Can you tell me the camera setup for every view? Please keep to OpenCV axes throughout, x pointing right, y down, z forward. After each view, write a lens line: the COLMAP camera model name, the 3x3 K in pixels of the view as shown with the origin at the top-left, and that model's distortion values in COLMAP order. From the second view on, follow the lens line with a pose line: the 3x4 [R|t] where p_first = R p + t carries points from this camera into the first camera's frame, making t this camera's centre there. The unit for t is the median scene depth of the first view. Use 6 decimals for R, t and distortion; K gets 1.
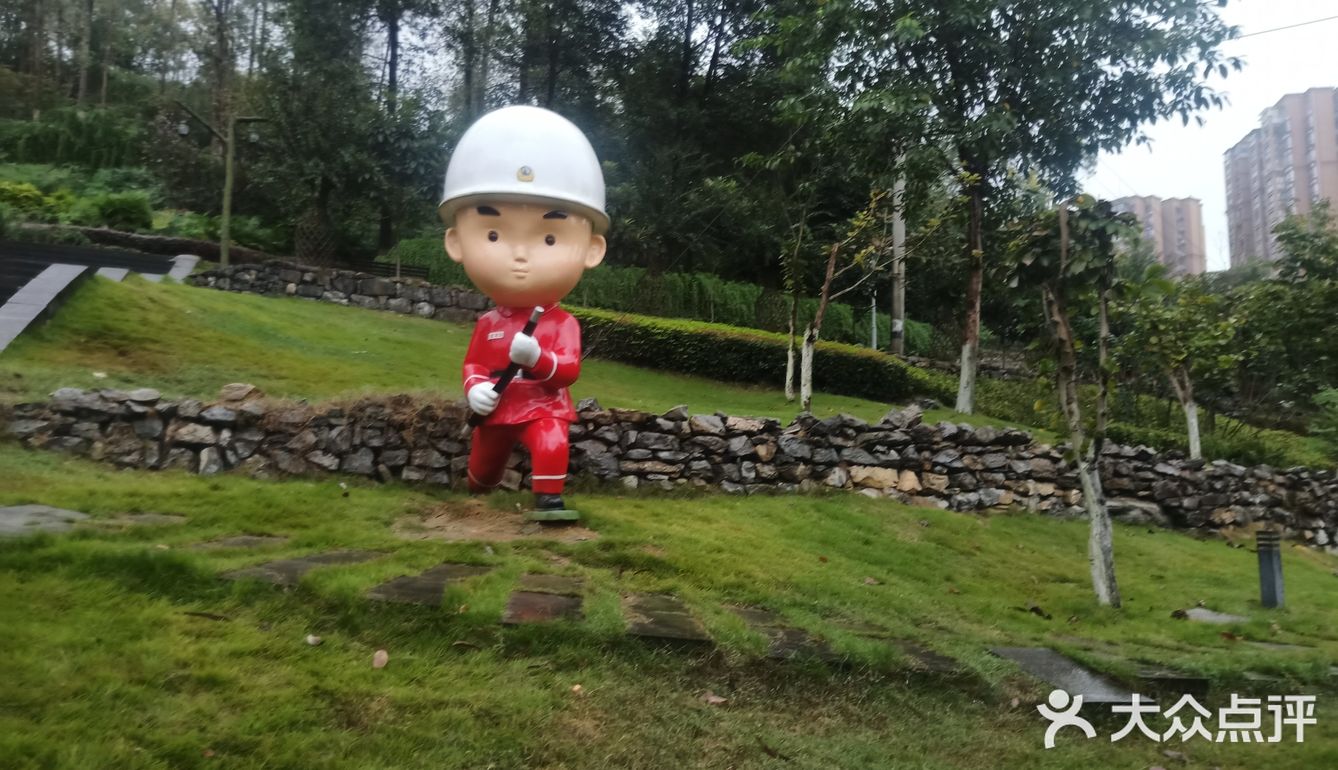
lens RADIAL K [[1004.1, 0, 668.2], [0, 1004.1, 384.2], [0, 0, 1]] dist [0.004096, 0.000581]
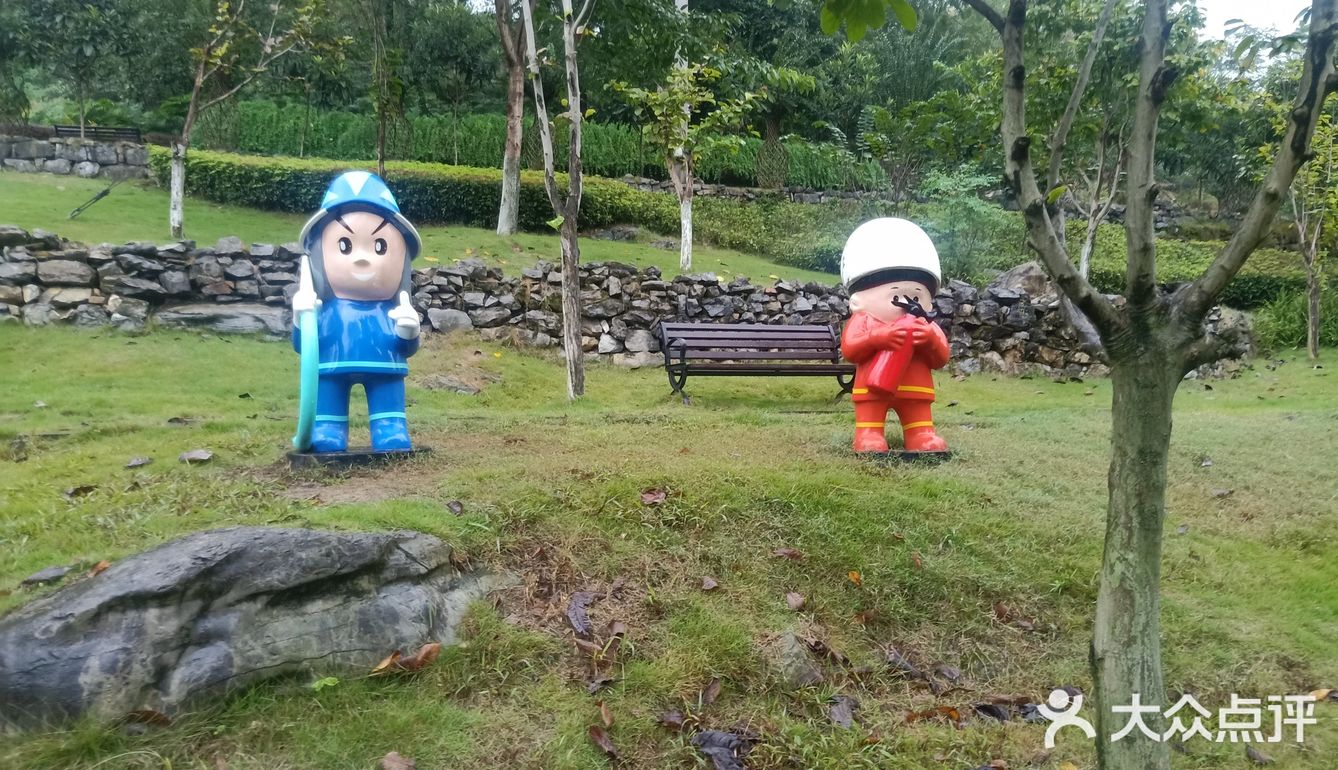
lens RADIAL K [[1004.1, 0, 669.1], [0, 1004.1, 387.3], [0, 0, 1]] dist [0.004096, 0.000581]
pose [[0.979794, -0.037372, -0.196485, 0.512877], [0.062600, 0.990331, 0.123800, 0.052377], [0.189959, -0.133598, 0.972660, 0.117117]]
